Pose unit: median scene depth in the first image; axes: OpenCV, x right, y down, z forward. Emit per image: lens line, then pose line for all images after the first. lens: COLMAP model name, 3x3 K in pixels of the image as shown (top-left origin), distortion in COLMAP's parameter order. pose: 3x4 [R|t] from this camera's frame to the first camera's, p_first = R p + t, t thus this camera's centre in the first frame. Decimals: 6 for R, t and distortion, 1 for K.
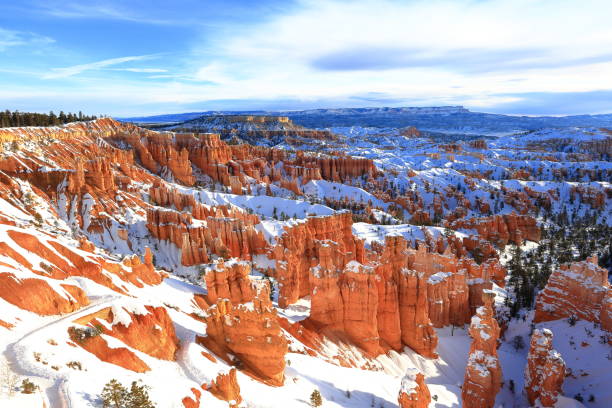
lens RADIAL K [[379.7, 0, 327.9], [0, 379.7, 210.3], [0, 0, 1]] dist [-0.003485, 0.000858]
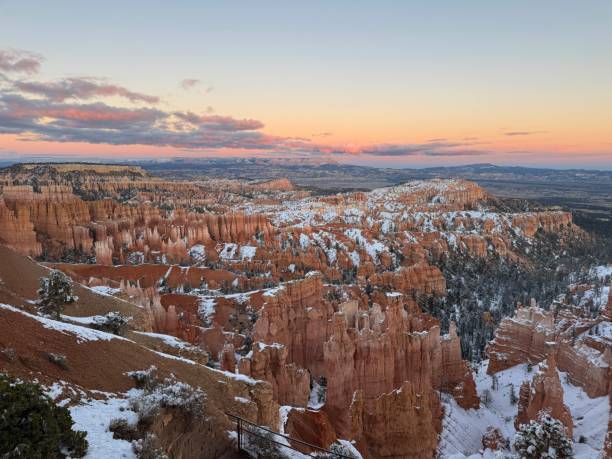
lens RADIAL K [[423.9, 0, 306.7], [0, 423.9, 231.1], [0, 0, 1]] dist [0.171894, -0.283909]
pose [[0.941358, -0.040047, 0.335026, -0.141921], [0.071732, 0.993986, -0.082739, -0.007115], [-0.329697, 0.101919, 0.938569, 0.033556]]
